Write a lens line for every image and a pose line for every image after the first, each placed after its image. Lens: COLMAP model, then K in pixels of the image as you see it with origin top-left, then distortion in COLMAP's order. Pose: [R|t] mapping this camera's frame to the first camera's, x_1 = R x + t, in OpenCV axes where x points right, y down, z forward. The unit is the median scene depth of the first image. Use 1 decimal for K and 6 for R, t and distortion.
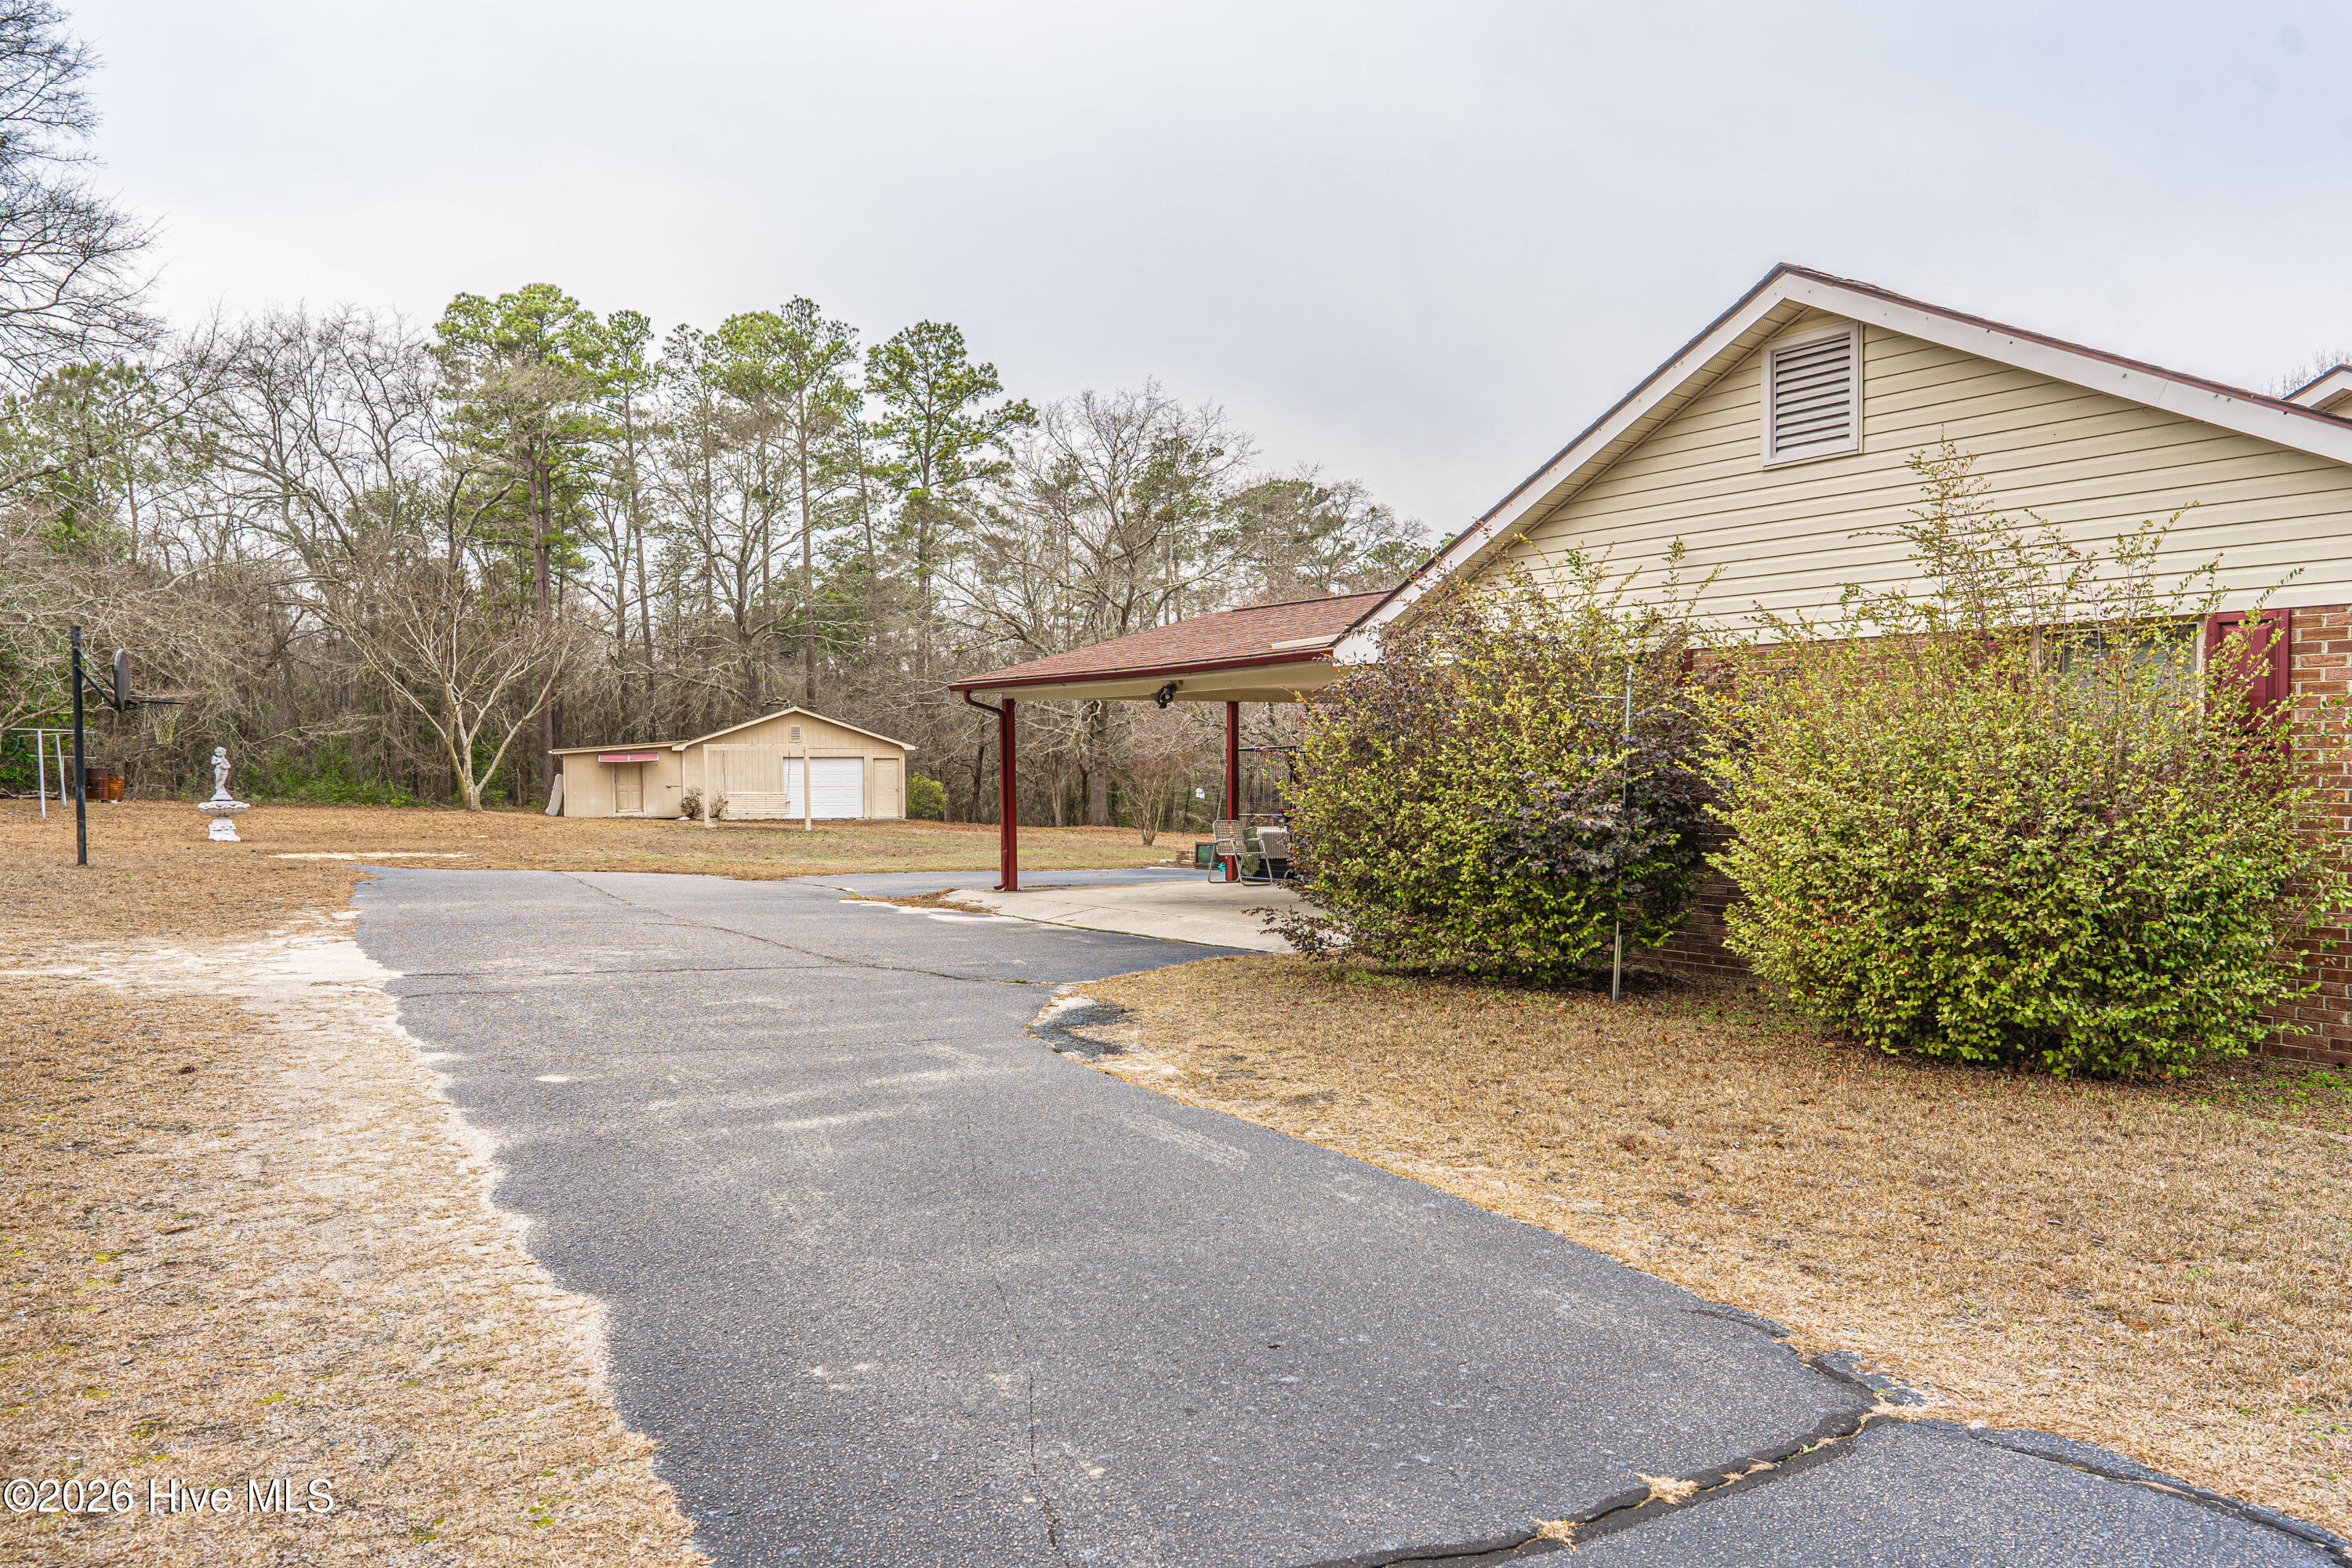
lens RADIAL K [[1585.7, 0, 1143.8], [0, 1585.7, 782.6], [0, 0, 1]] dist [-0.004337, -0.000477]
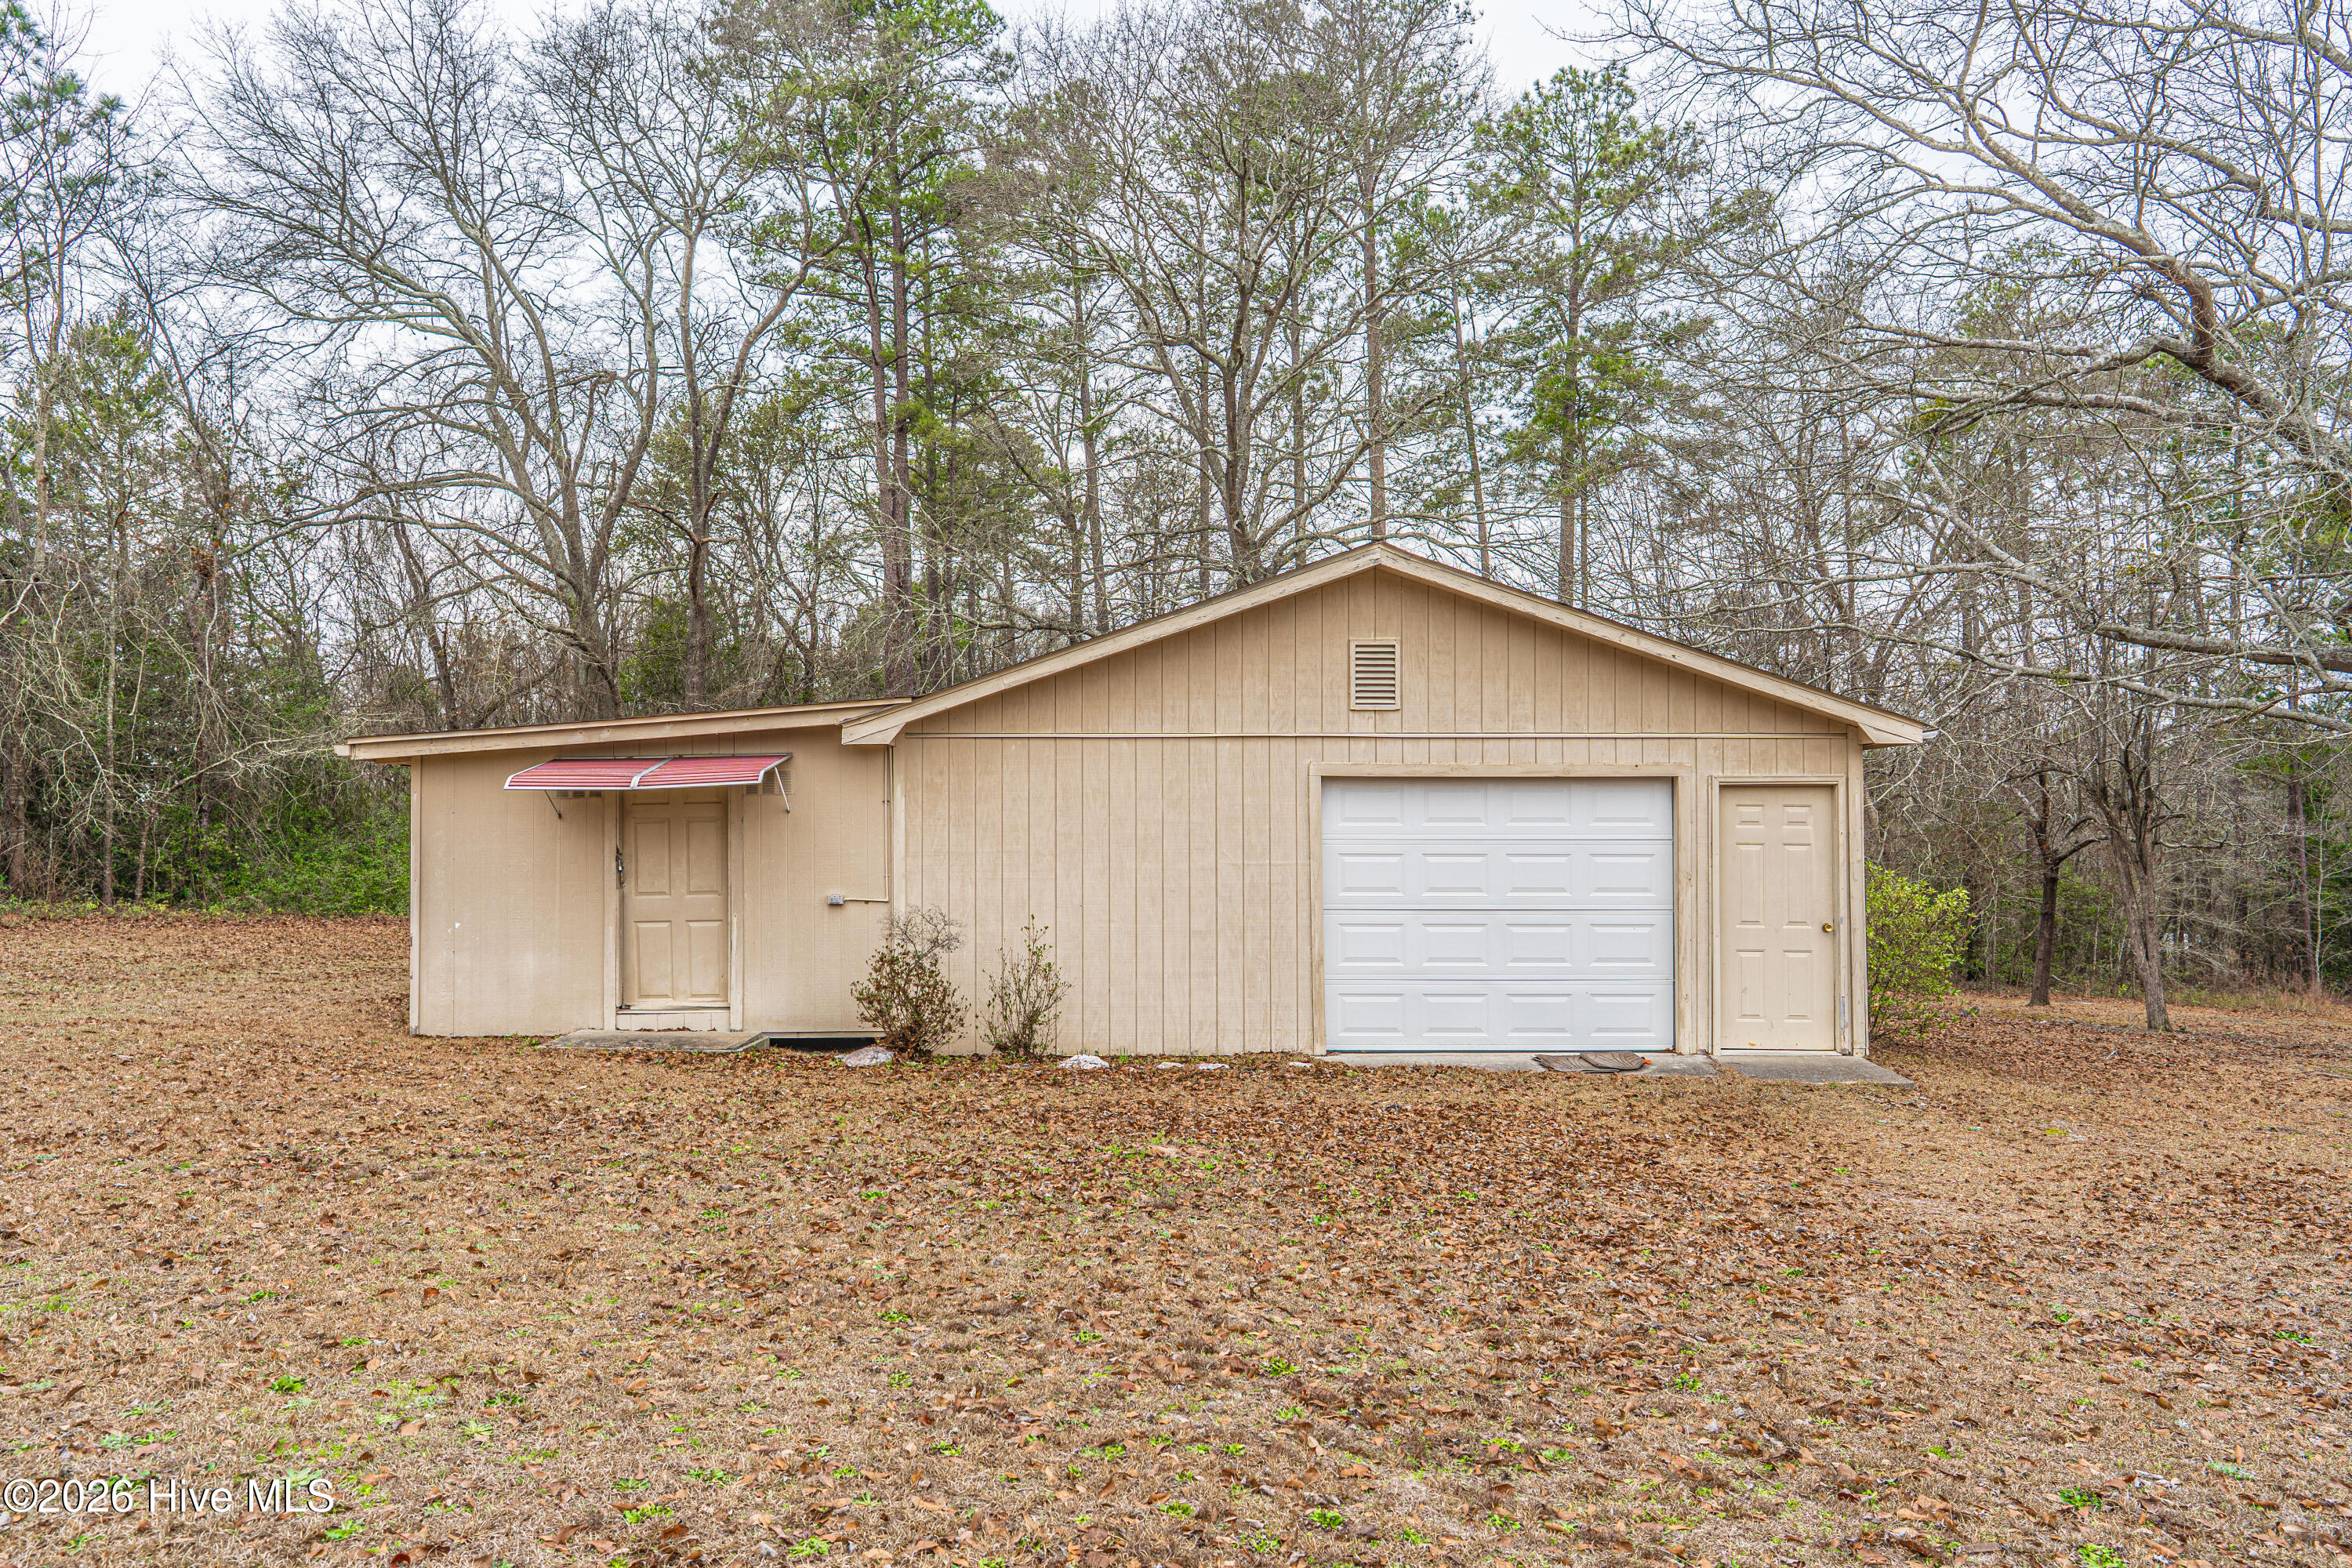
lens RADIAL K [[1585.7, 0, 1143.8], [0, 1585.7, 782.6], [0, 0, 1]] dist [-0.004337, -0.000477]
pose [[0.944930, -0.003102, -0.327258, -0.121249], [-0.014421, 0.998589, -0.051104, -0.002094], [0.326955, 0.053009, 0.943552, 0.529419]]
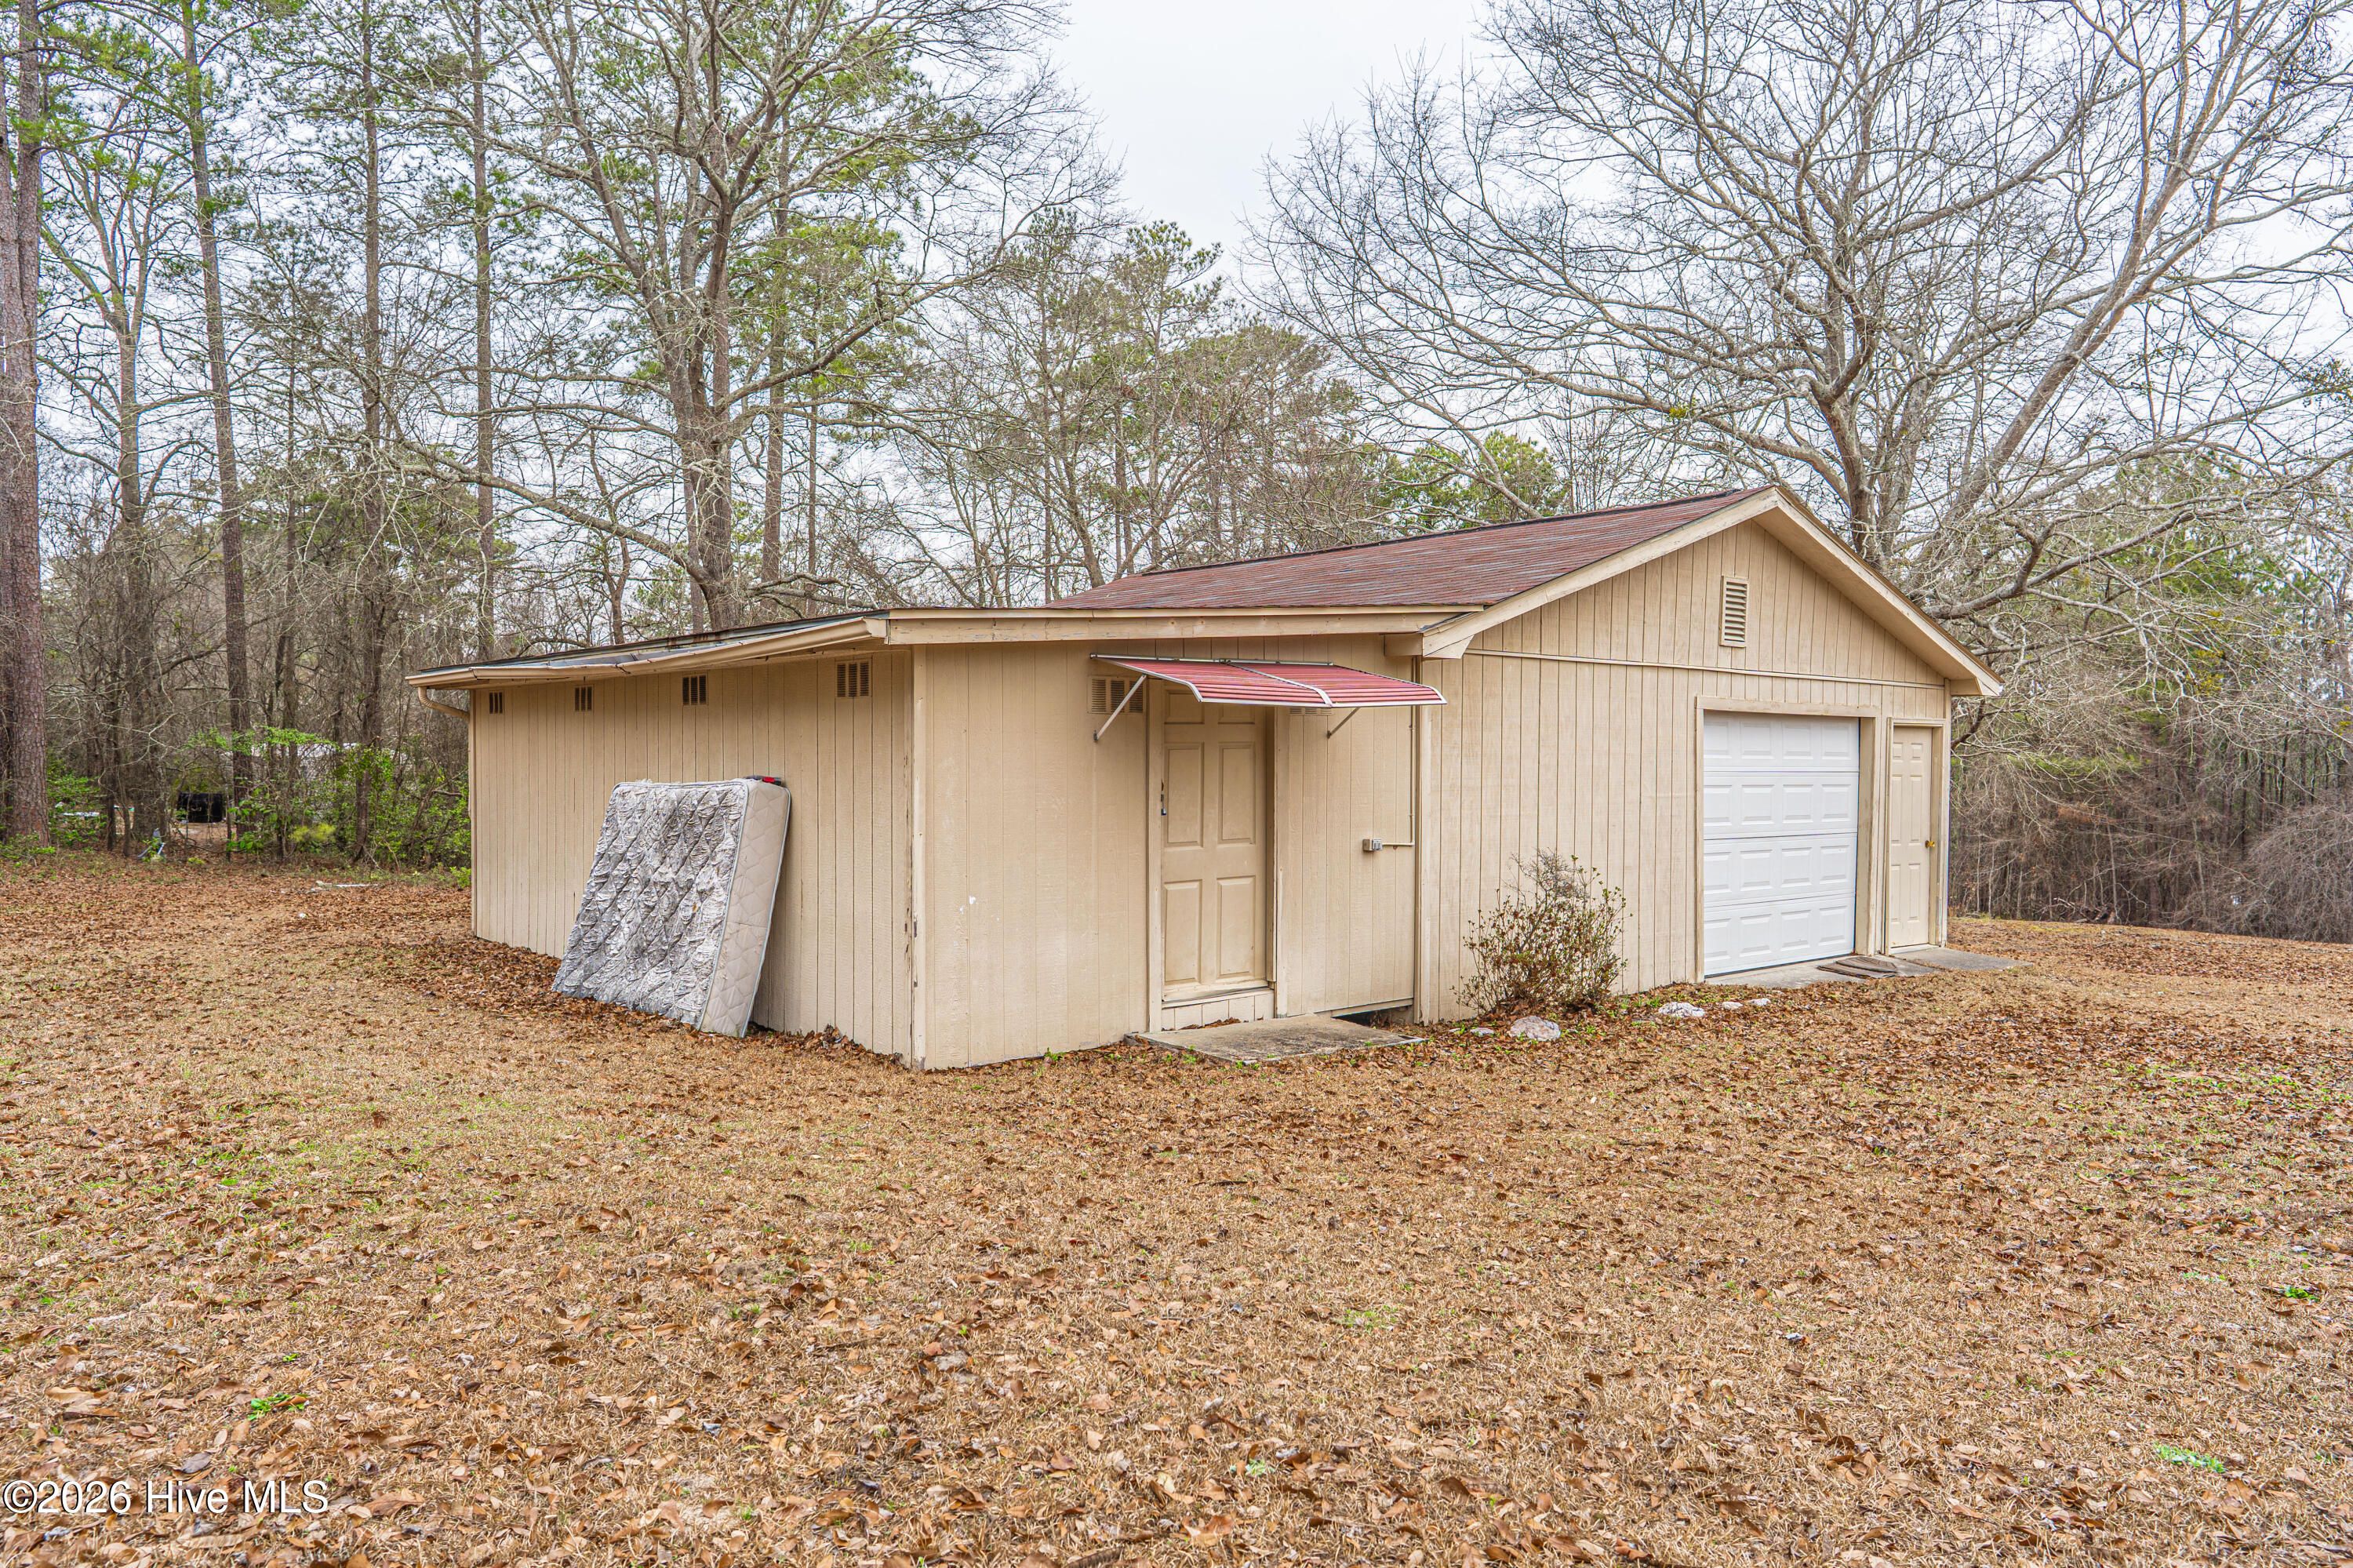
lens RADIAL K [[1613.5, 0, 1154.7], [0, 1613.5, 788.0], [0, 0, 1]] dist [-0.003249, 0.002147]
pose [[0.933915, 0.010342, 0.357344, -0.259735], [-0.012855, 0.999907, 0.004659, -0.003097], [-0.357263, -0.008945, 0.933961, 0.551095]]
